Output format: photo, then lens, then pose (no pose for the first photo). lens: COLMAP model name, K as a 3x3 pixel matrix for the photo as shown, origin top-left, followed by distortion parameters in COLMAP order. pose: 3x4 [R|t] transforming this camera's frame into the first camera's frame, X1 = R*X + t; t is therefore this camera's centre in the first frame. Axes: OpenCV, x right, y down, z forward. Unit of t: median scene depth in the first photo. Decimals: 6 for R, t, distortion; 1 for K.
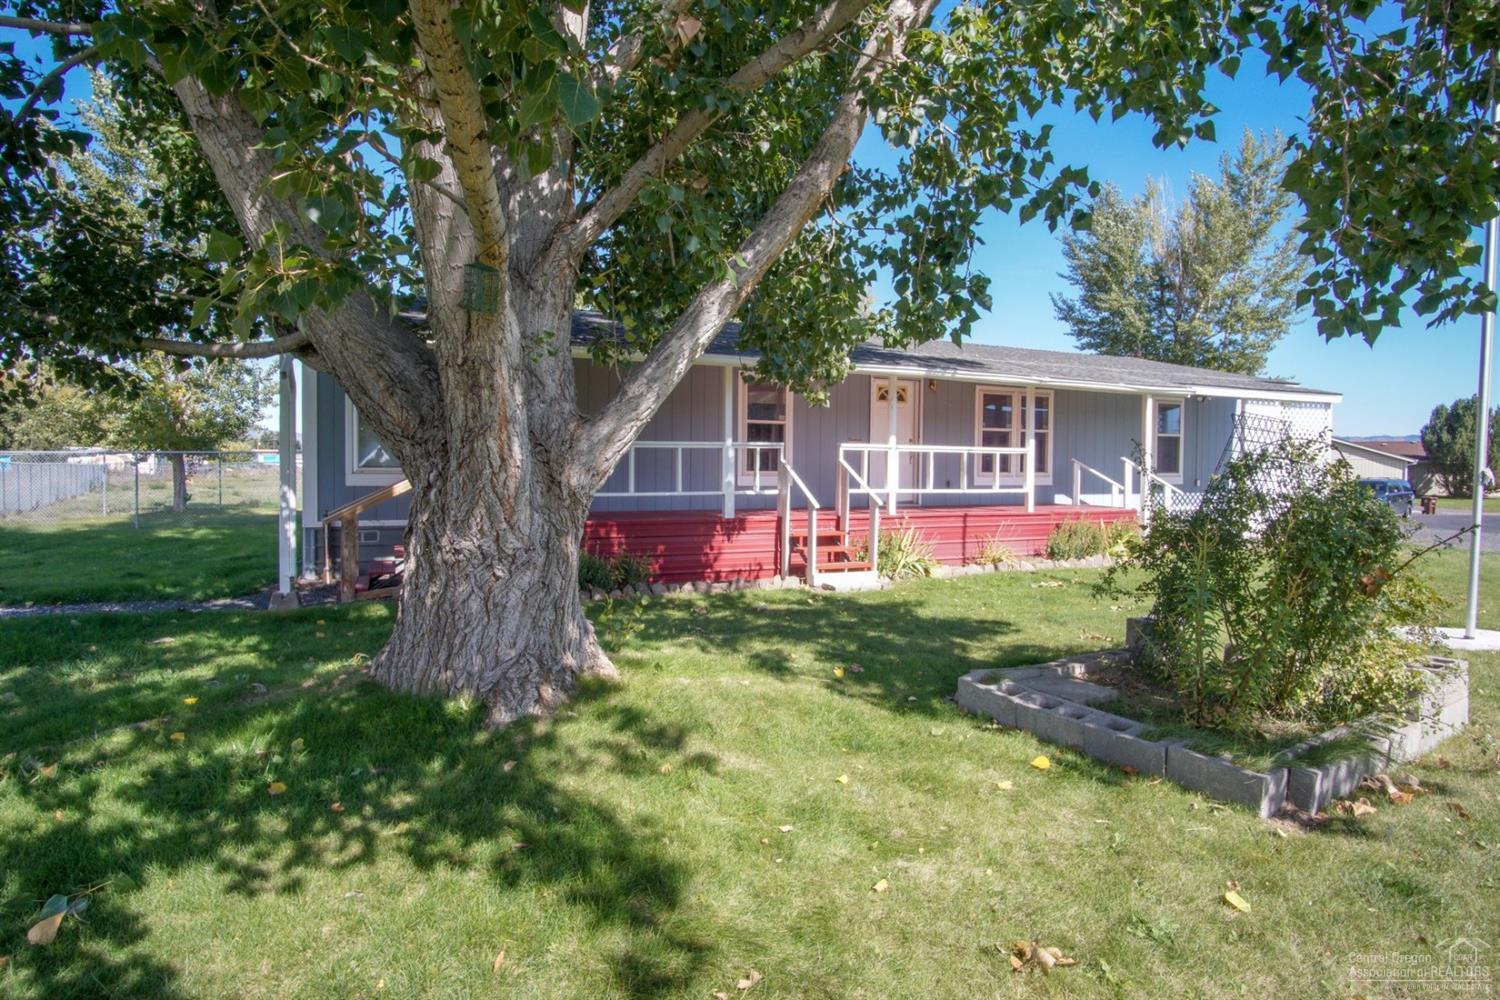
lens RADIAL K [[822.5, 0, 750.0], [0, 822.5, 500.0], [0, 0, 1]] dist [-0.004331, -0.000397]
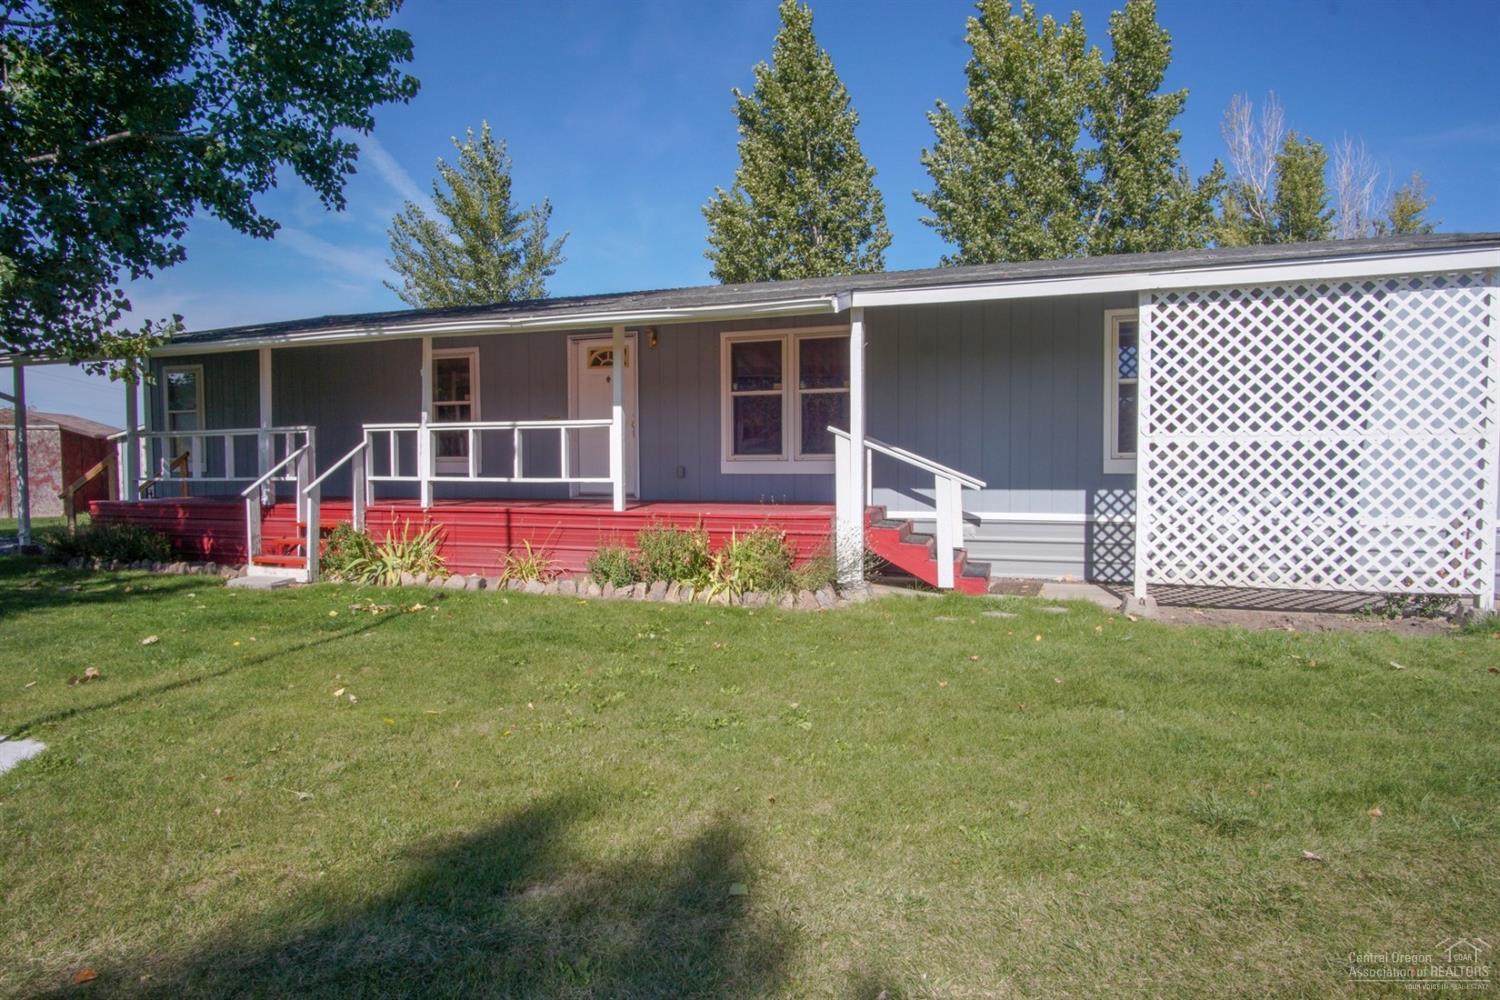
lens RADIAL K [[798.5, 0, 740.7], [0, 798.5, 492.5], [0, 0, 1]] dist [-0.022083, 0.000887]
pose [[0.737565, 0.019064, -0.675006, 0.843253], [-0.014008, 0.999818, 0.012932, -0.010707], [0.675130, -0.000083, 0.737698, 0.554193]]
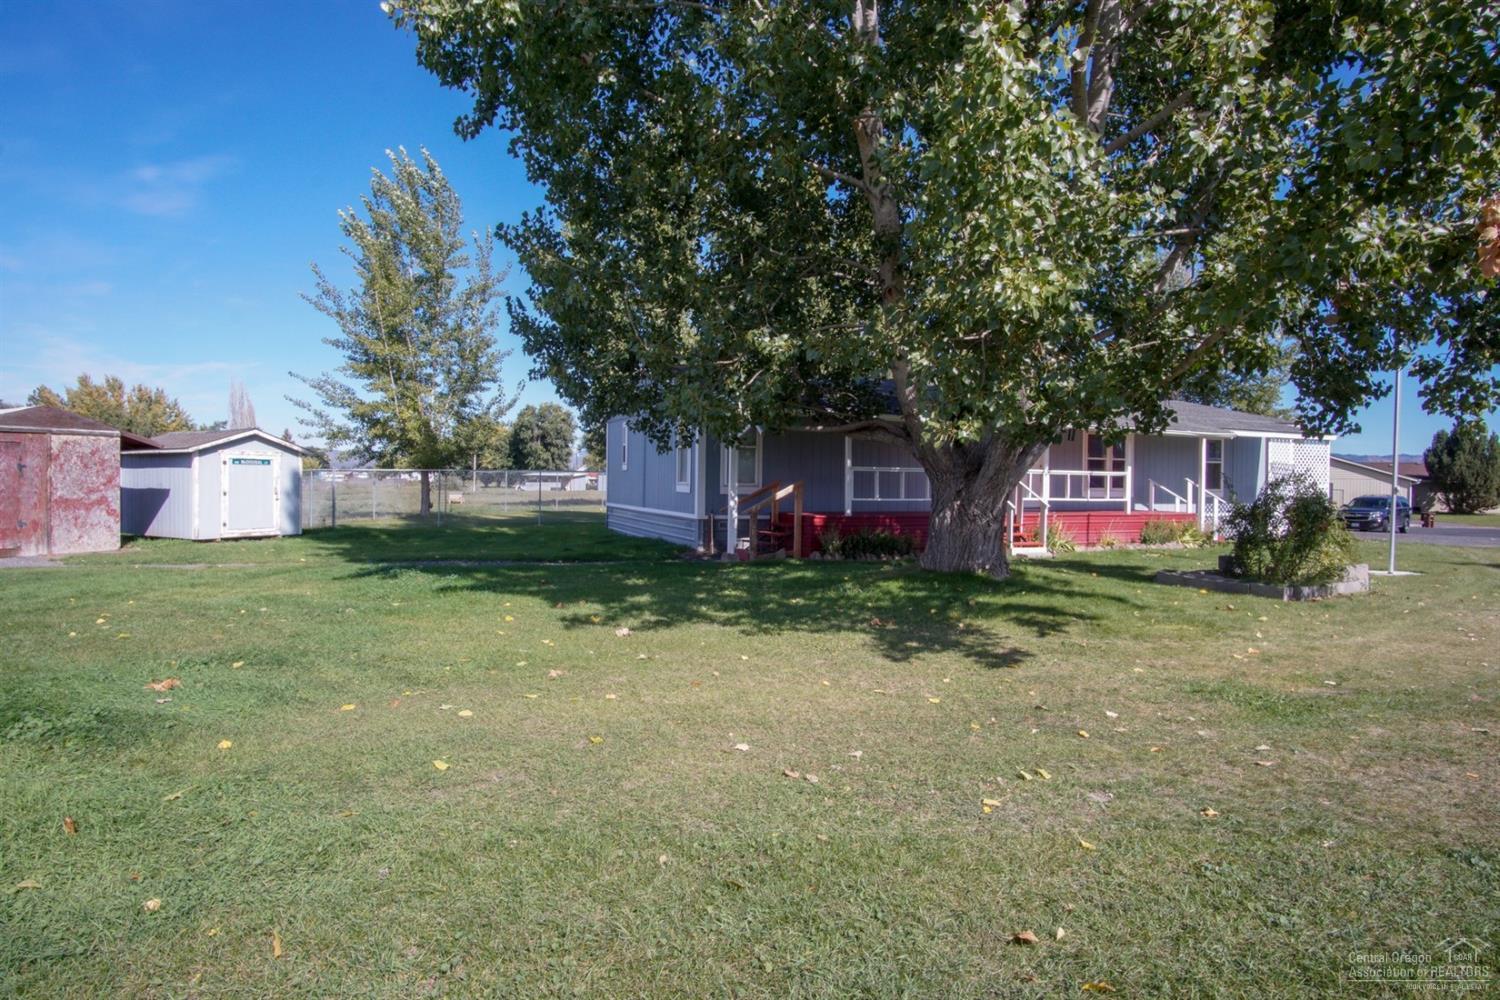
lens RADIAL K [[798.5, 0, 740.7], [0, 798.5, 492.5], [0, 0, 1]] dist [-0.022083, 0.000887]
pose [[0.999159, 0.004597, -0.040745, -0.312234], [-0.005768, 0.999572, -0.028682, 0.020924], [0.040596, 0.028893, 0.998758, -0.495413]]
